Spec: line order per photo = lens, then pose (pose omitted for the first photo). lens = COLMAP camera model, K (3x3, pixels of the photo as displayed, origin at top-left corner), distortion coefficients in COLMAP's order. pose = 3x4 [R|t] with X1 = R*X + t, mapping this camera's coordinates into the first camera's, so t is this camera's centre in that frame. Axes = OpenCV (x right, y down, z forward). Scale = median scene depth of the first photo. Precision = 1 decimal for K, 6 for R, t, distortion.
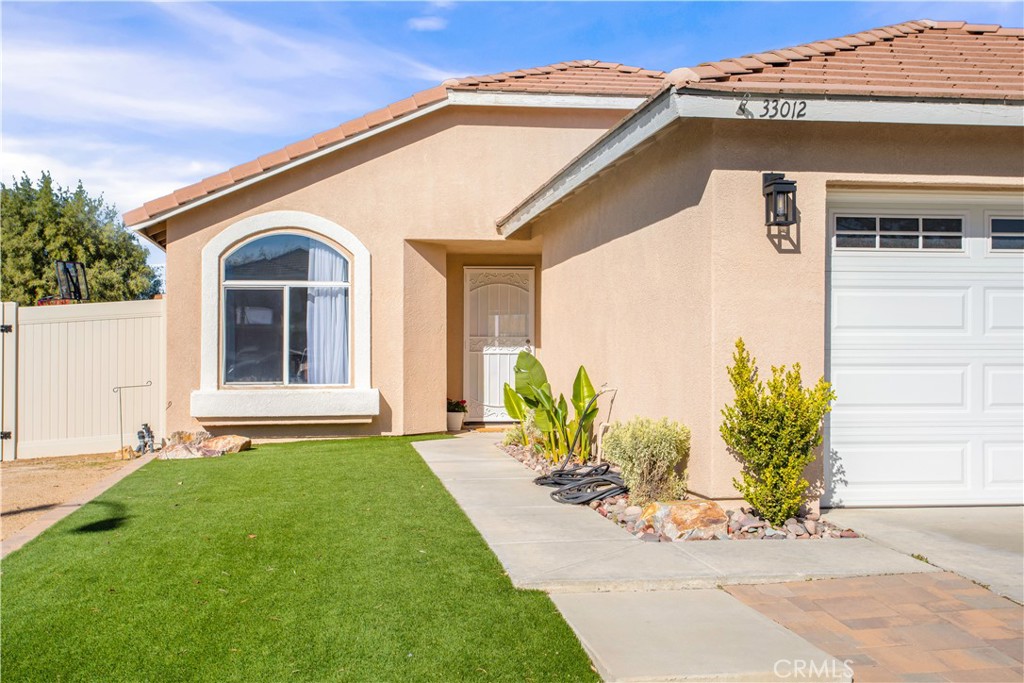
lens RADIAL K [[1236.7, 0, 512.0], [0, 1236.7, 341.5], [0, 0, 1]] dist [0.064590, 0.020116]
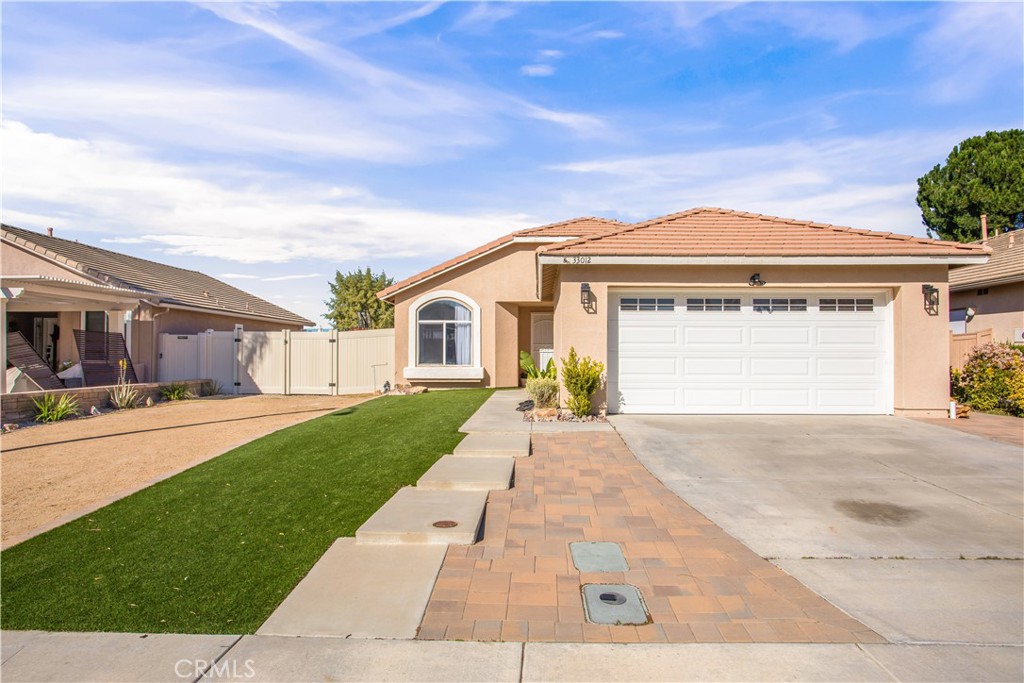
lens RADIAL K [[677.1, 0, 512.0], [0, 677.1, 341.5], [0, 0, 1]] dist [-0.000307, 0.000069]
pose [[0.984226, 0.002261, -0.176901, 0.169728], [-0.003167, 0.999983, -0.004837, -0.003393], [0.176887, 0.005321, 0.984217, -0.229241]]
